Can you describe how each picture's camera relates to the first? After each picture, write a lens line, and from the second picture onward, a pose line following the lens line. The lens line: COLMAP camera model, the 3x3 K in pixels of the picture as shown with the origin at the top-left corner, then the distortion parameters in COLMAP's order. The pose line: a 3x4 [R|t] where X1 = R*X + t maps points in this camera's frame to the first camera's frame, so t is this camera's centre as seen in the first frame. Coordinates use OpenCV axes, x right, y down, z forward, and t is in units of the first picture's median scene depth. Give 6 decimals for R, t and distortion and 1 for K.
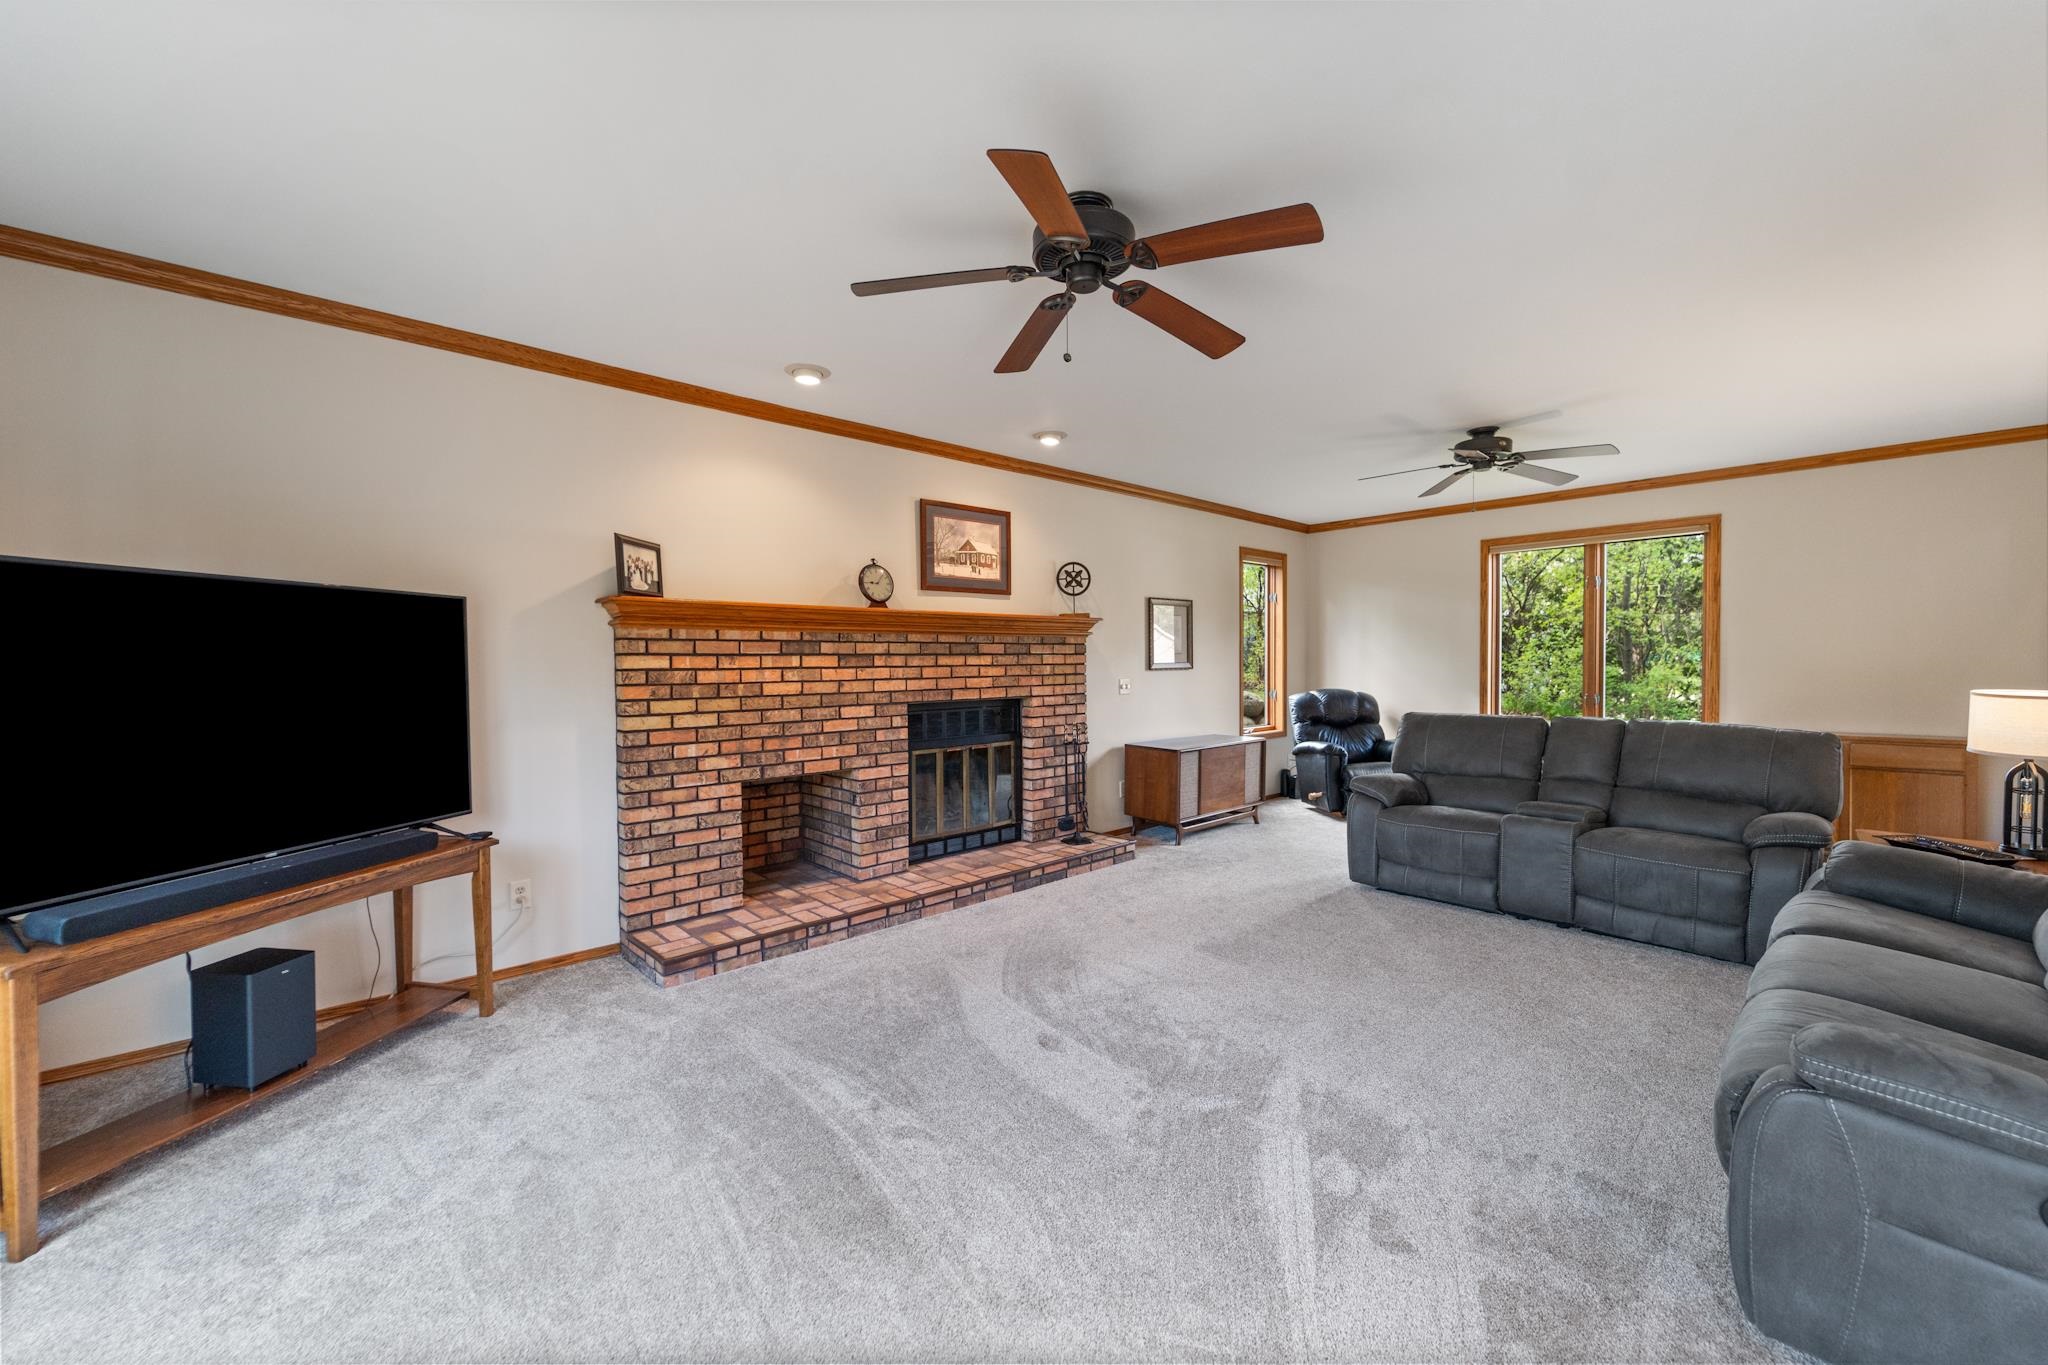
lens RADIAL K [[826.2, 0, 1029.6], [0, 826.2, 686.1], [0, 0, 1]] dist [-0.000403, -0.000110]
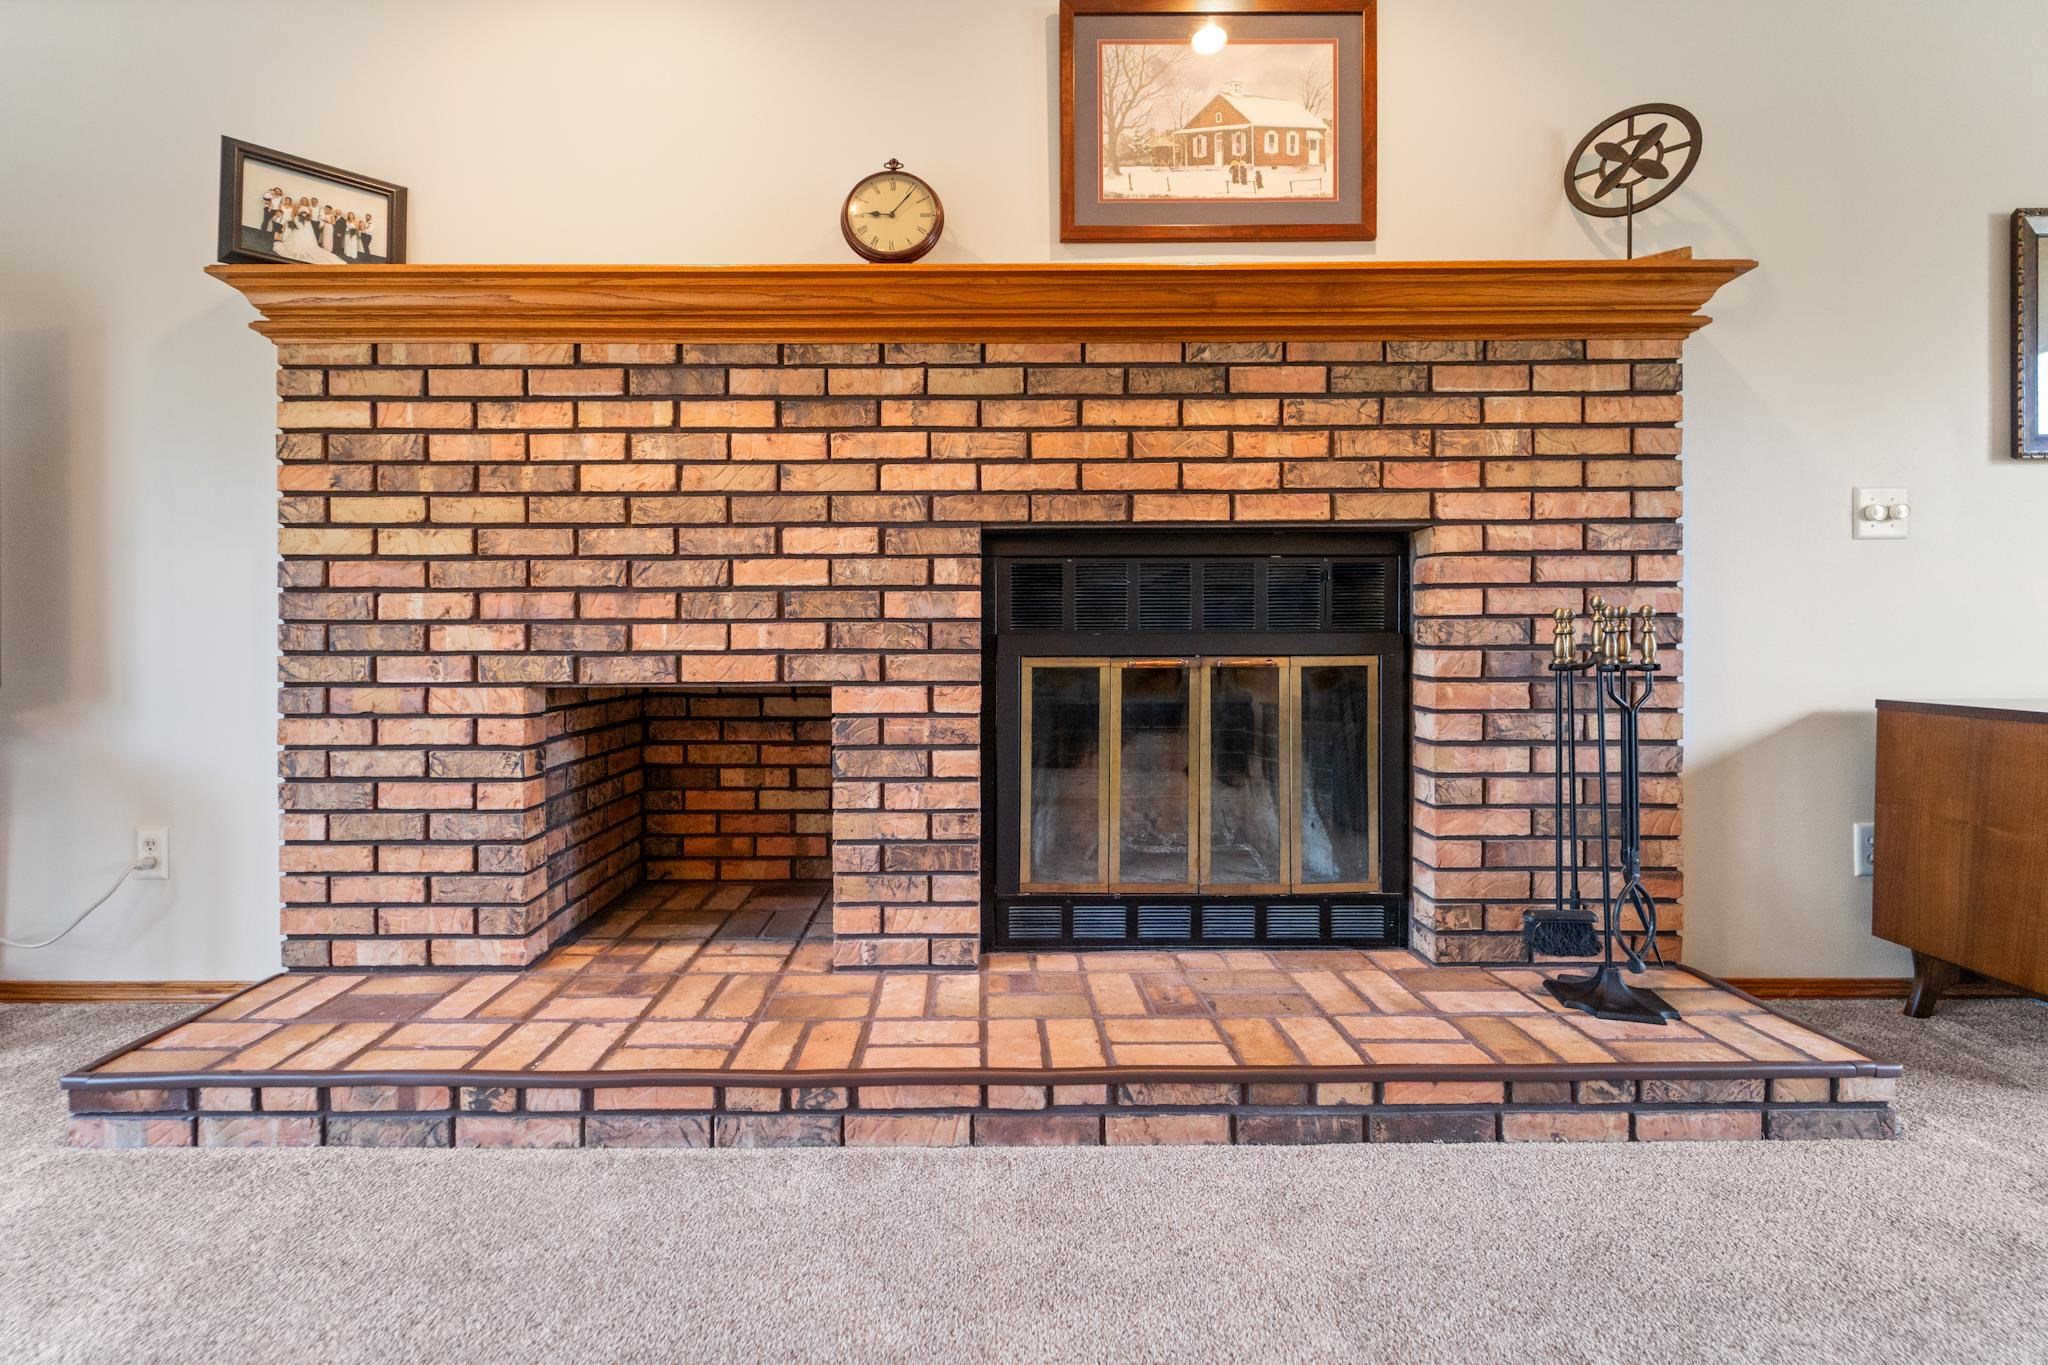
lens RADIAL K [[848.1, 0, 977.4], [0, 848.1, 645.9], [0, 0, 1]] dist [0.000677, -0.000109]
pose [[0.720337, 0.009485, -0.693559, 0.125489], [-0.023780, 0.999656, -0.011028, 0.083011], [0.693216, 0.024436, 0.720315, 0.741846]]
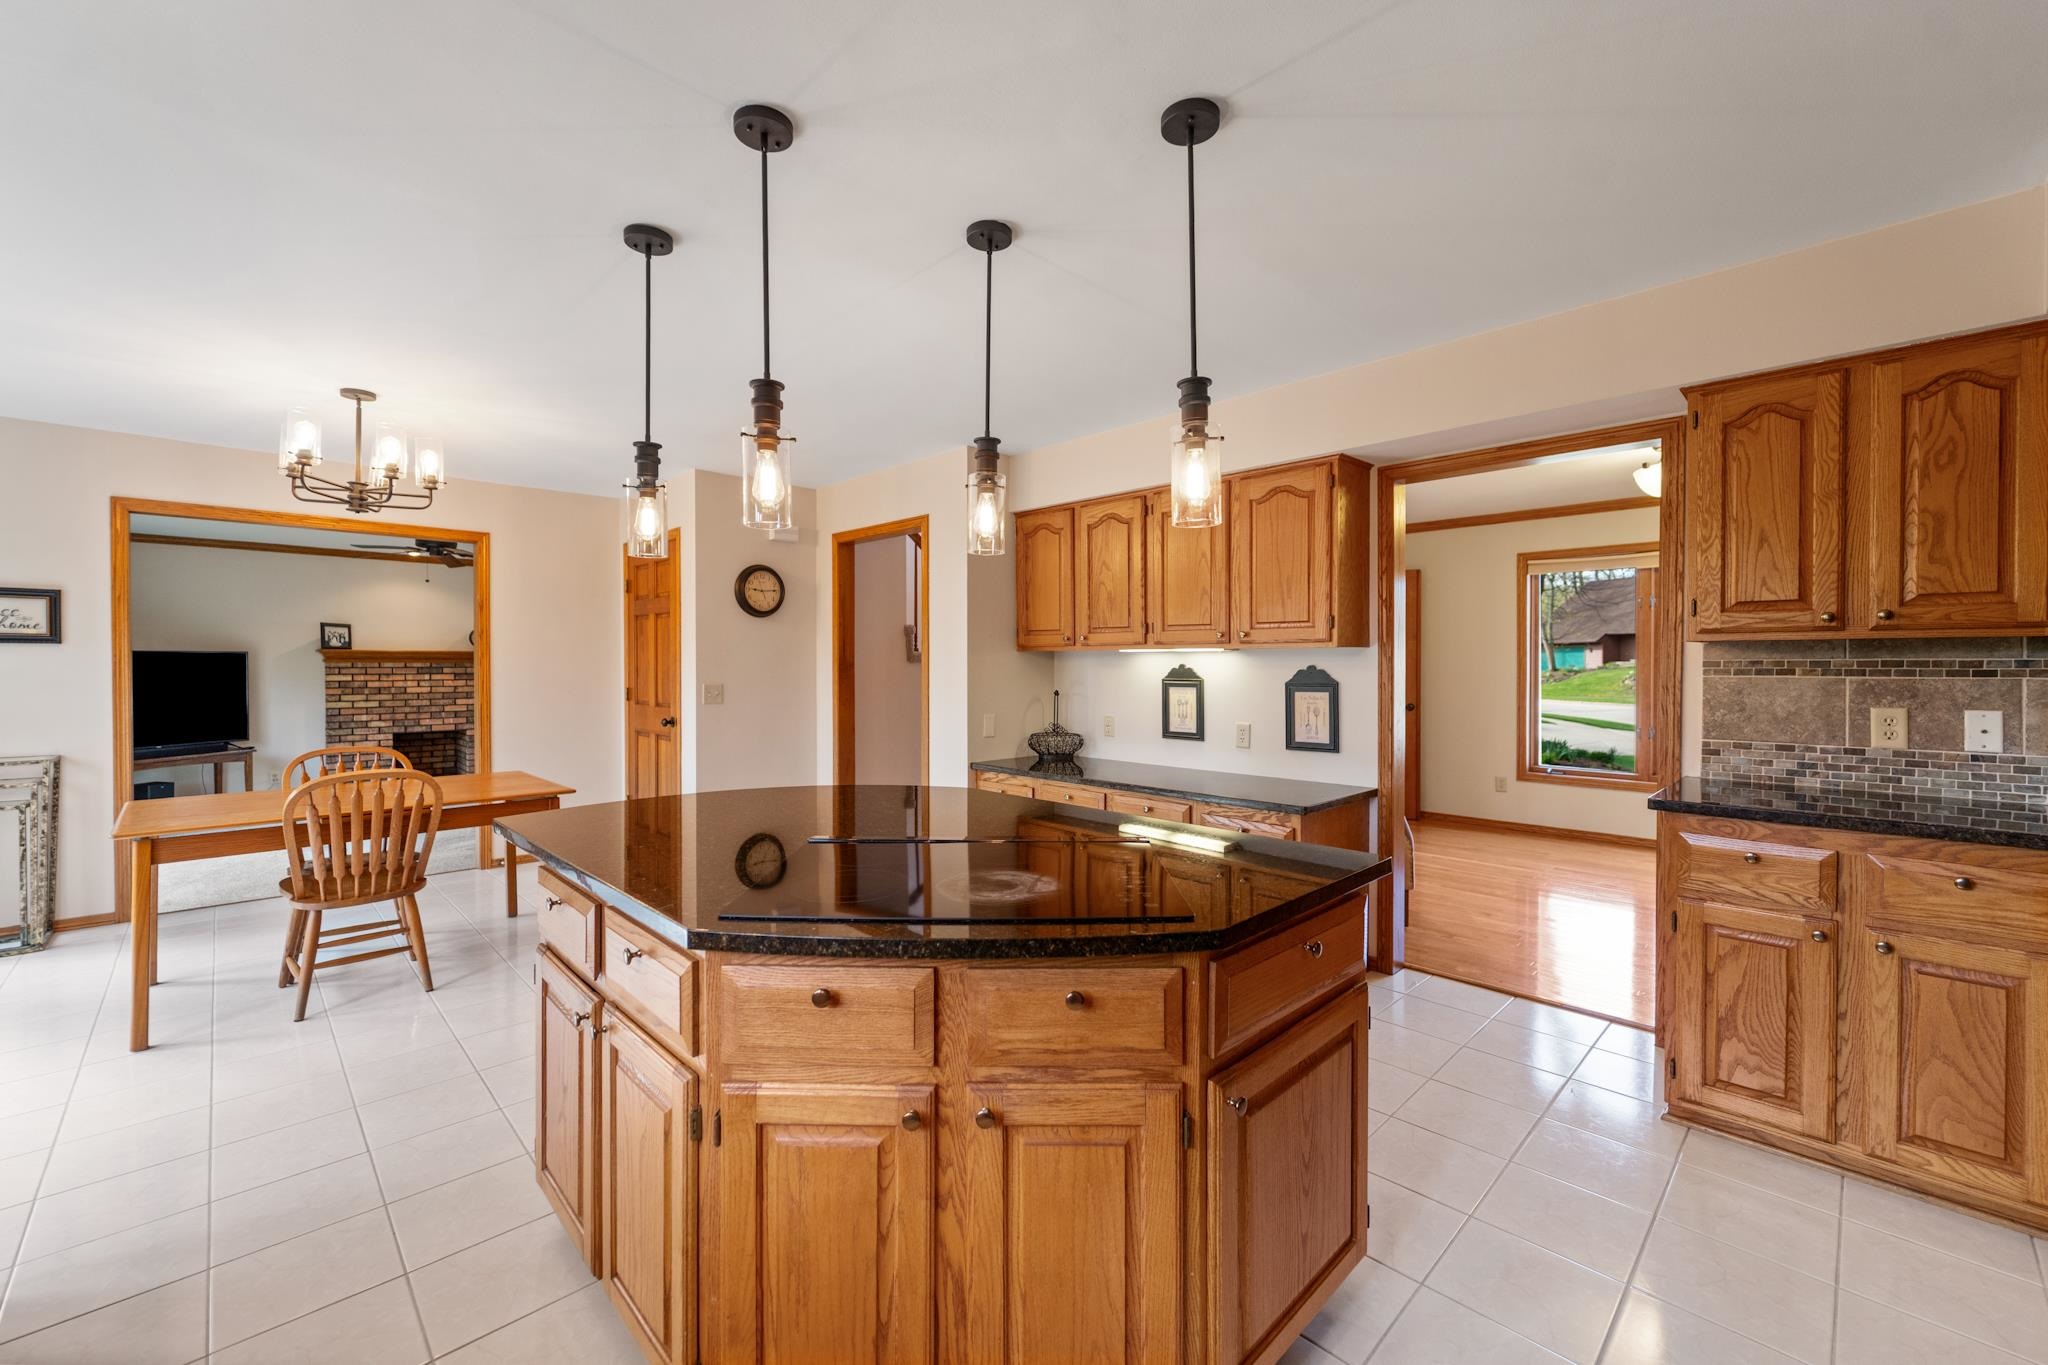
lens RADIAL K [[844.8, 0, 1030.4], [0, 844.8, 669.7], [0, 0, 1]] dist [0.001827, 0.000141]
pose [[0.999424, 0.006462, 0.033321, 1.090561], [-0.005664, 0.999696, -0.023978, -0.005068], [-0.033466, 0.023776, 0.999157, -1.110537]]
